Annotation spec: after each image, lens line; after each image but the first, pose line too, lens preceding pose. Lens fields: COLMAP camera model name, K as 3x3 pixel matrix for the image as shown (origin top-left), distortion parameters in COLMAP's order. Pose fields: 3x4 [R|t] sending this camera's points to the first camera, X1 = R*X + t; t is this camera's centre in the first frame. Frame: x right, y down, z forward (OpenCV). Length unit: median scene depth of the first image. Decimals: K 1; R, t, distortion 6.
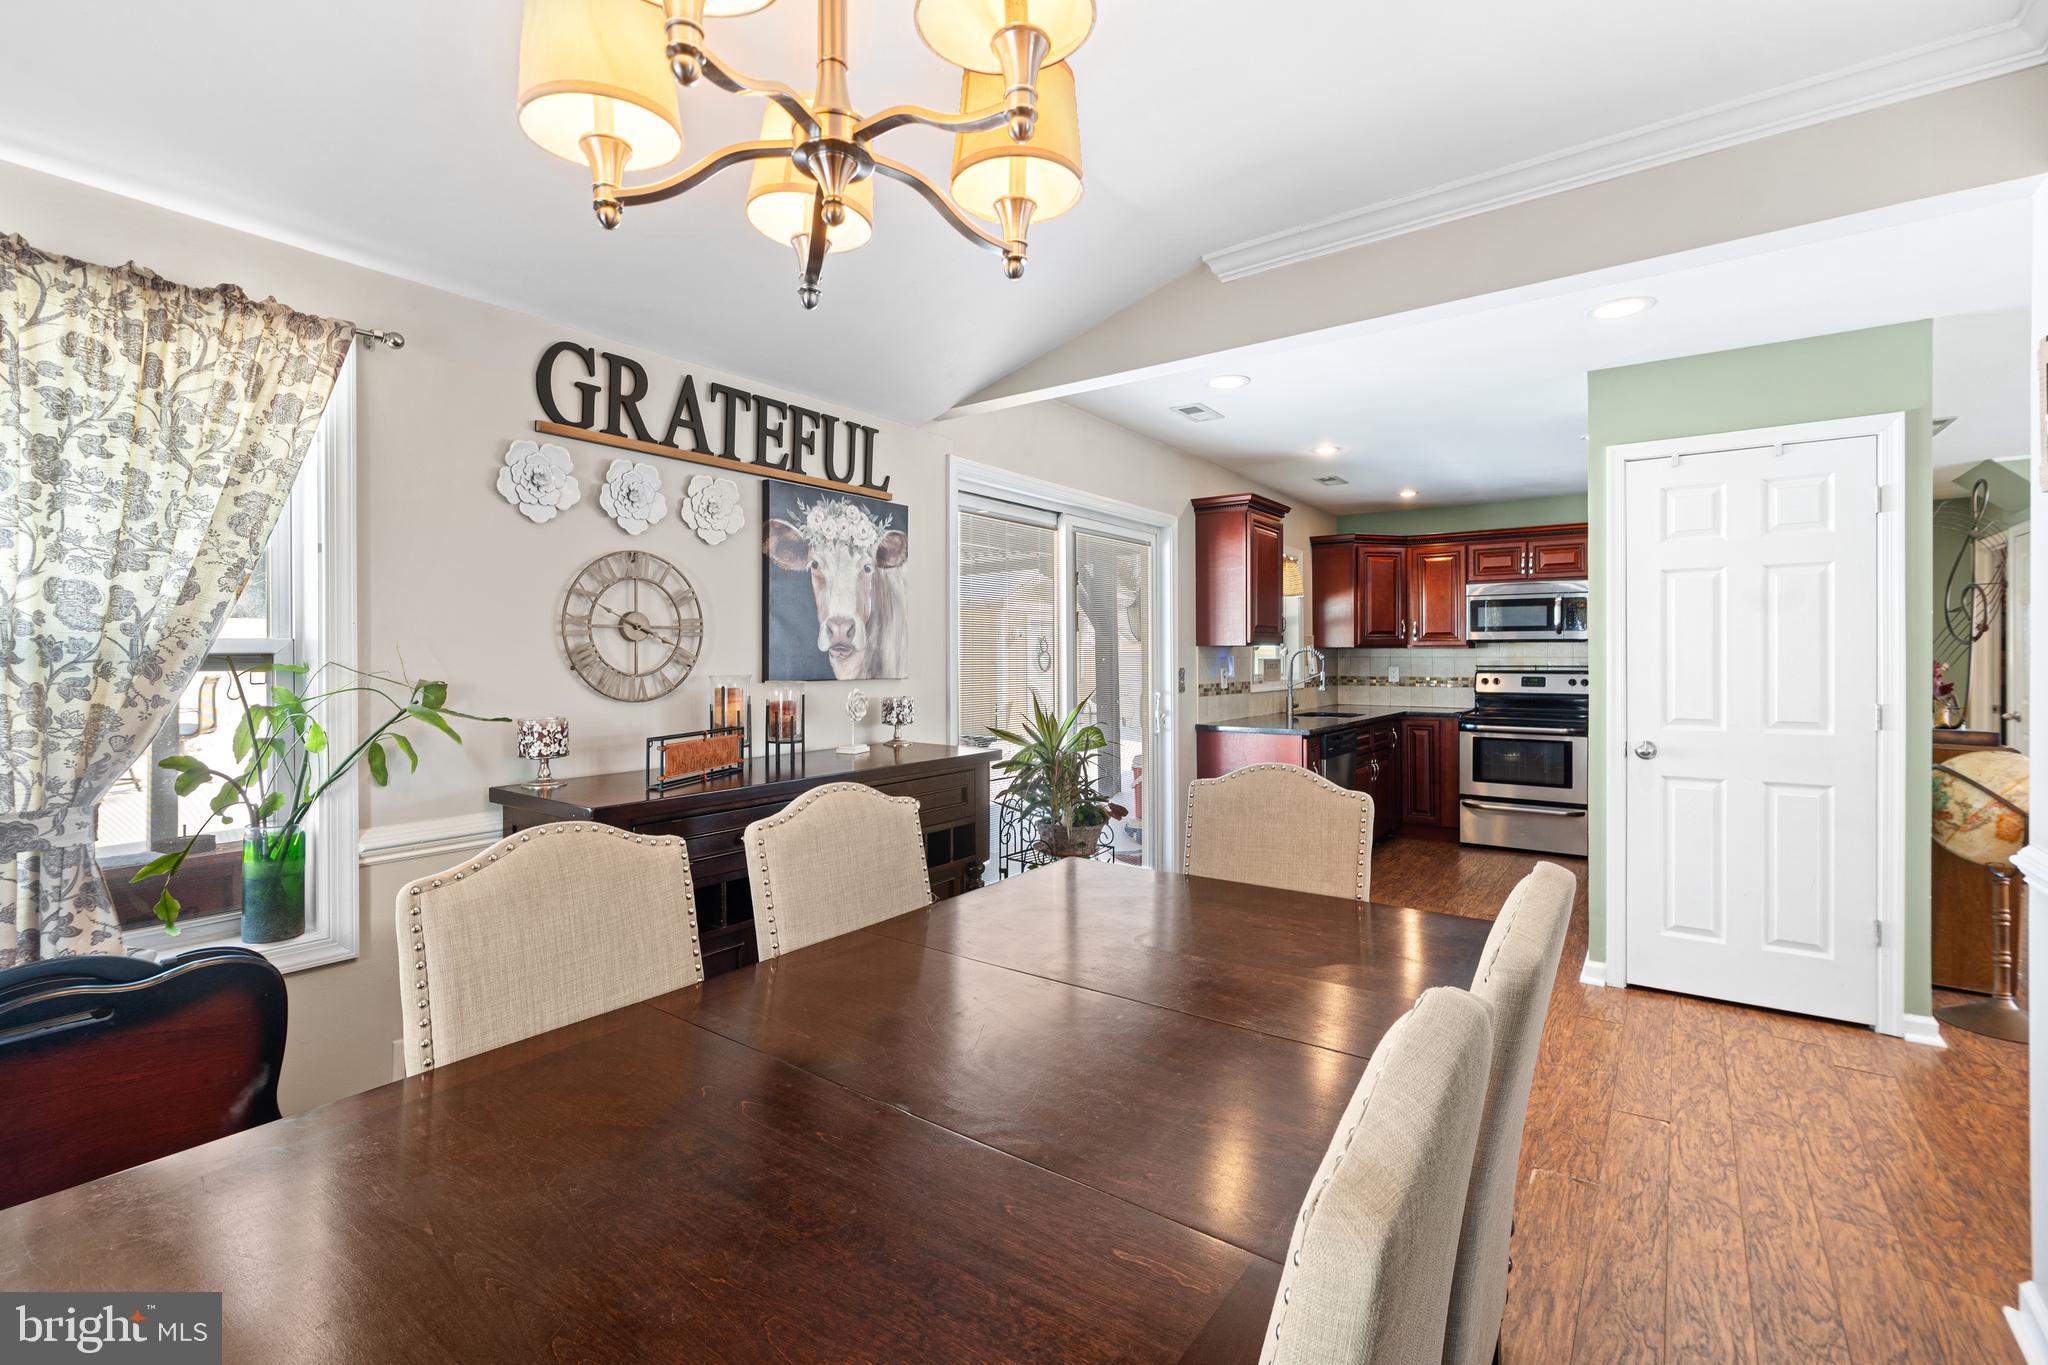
lens RADIAL K [[900.2, 0, 994.9], [0, 900.2, 661.7], [0, 0, 1]] dist [-0.021781, 0.007234]
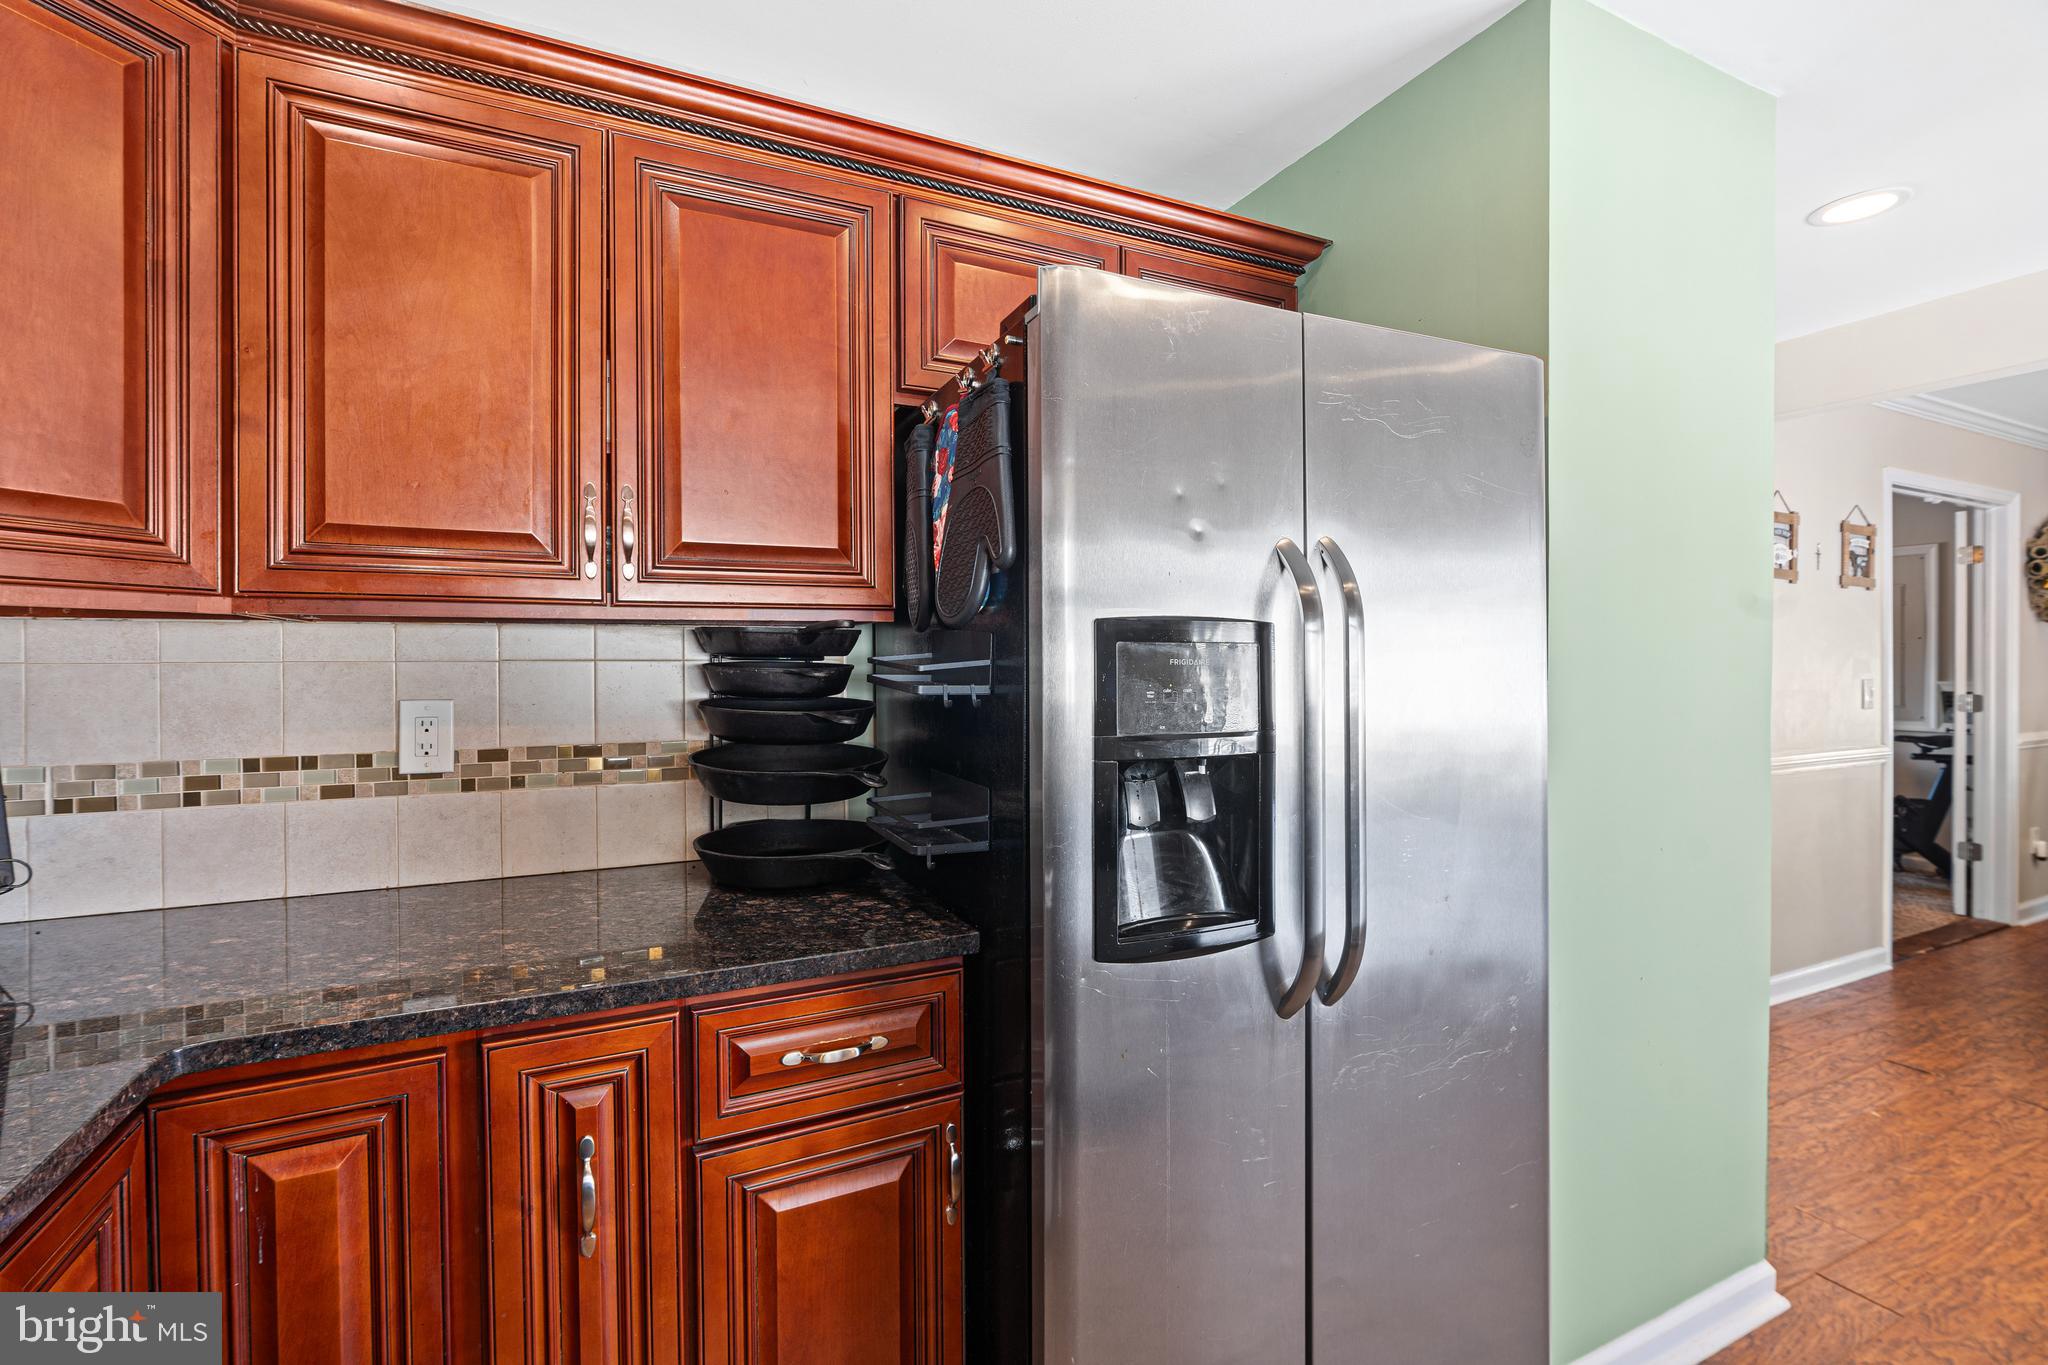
lens RADIAL K [[900.2, 0, 1003.7], [0, 900.2, 670.3], [0, 0, 1]] dist [-0.021781, 0.007234]
pose [[-0.890607, 0.000251, 0.454773, 0.945656], [0.005973, 0.999920, 0.011144, -0.006791], [-0.454734, 0.012641, -0.890538, 1.885092]]
